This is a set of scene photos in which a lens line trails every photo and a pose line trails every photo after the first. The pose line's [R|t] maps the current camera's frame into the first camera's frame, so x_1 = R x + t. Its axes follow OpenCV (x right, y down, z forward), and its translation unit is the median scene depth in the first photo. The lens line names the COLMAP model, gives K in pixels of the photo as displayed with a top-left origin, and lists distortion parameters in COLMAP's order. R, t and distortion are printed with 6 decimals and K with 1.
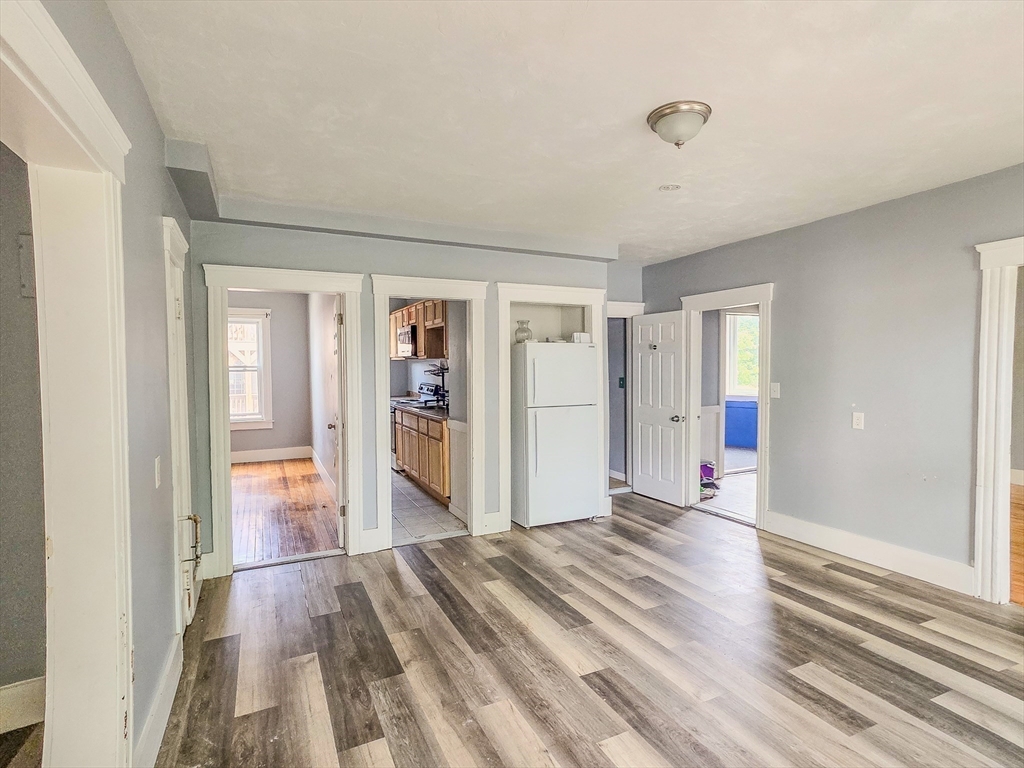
lens RADIAL K [[531.5, 0, 517.5], [0, 531.5, 382.5], [0, 0, 1]] dist [-0.004513, 0.017948]
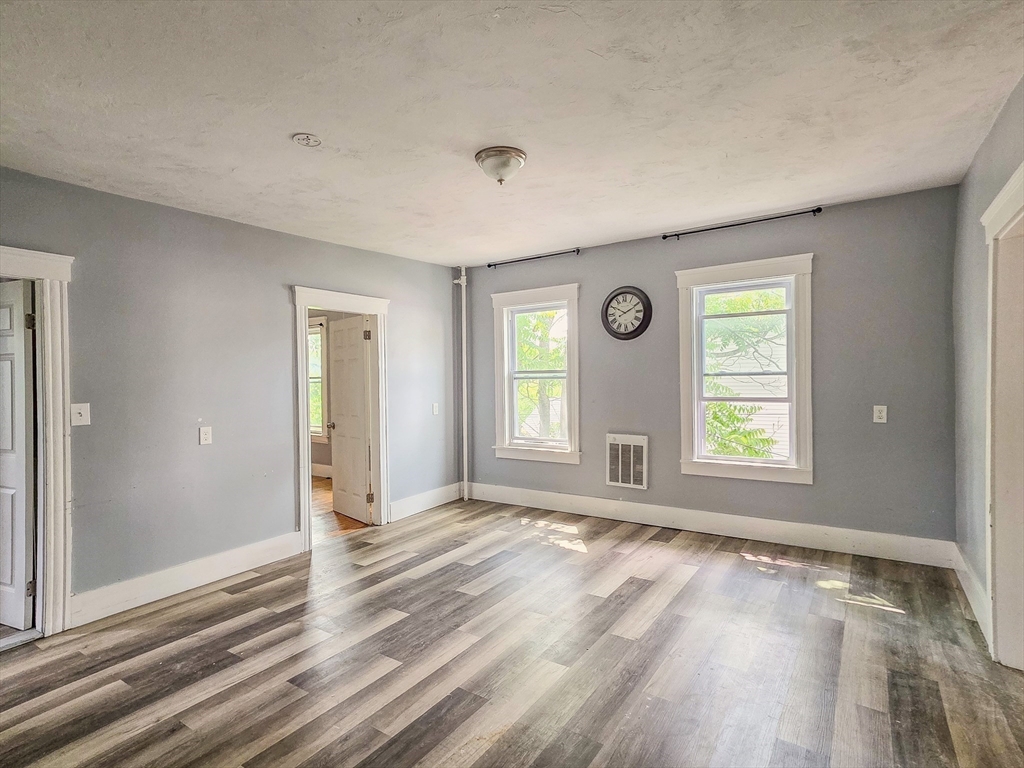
lens RADIAL K [[531.5, 0, 517.5], [0, 531.5, 382.5], [0, 0, 1]] dist [-0.004513, 0.017948]
pose [[-0.499002, 0.004956, 0.866587, -0.465094], [0.047825, 0.998617, 0.021828, -0.016966], [-0.865280, 0.052337, -0.498549, 1.002902]]
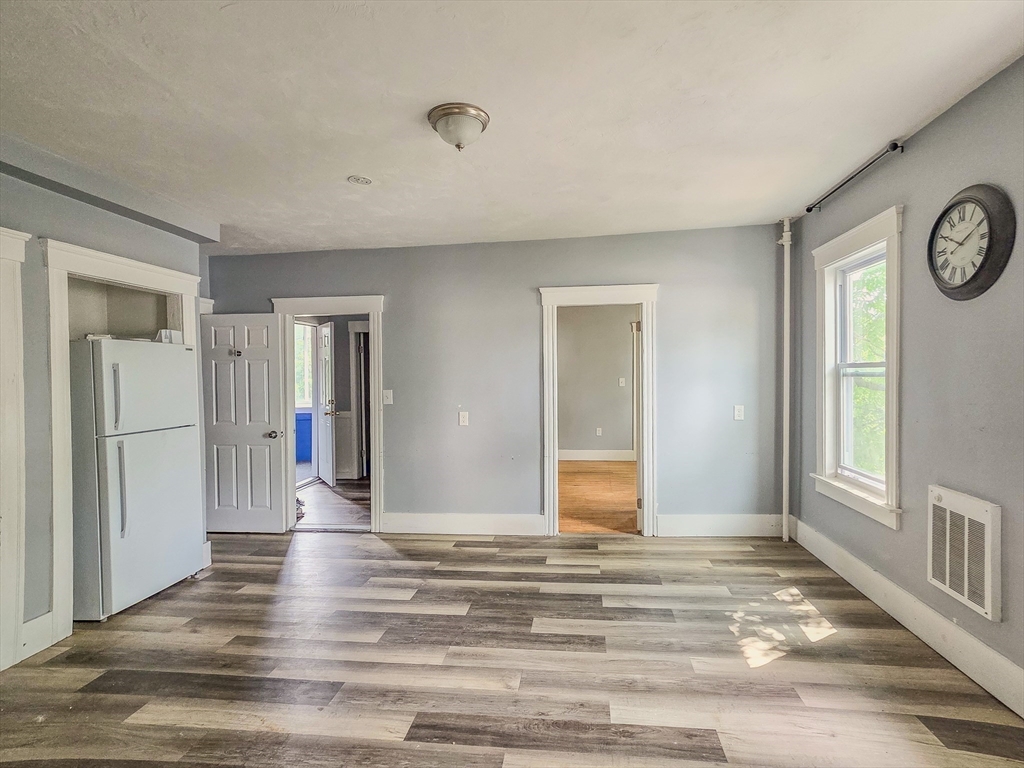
lens RADIAL K [[531.5, 0, 517.5], [0, 531.5, 382.5], [0, 0, 1]] dist [-0.004513, 0.017948]
pose [[0.549991, -0.012743, 0.835073, -0.301388], [0.035740, 0.999327, -0.008290, 0.004393], [-0.834405, 0.034404, 0.550076, 0.237746]]
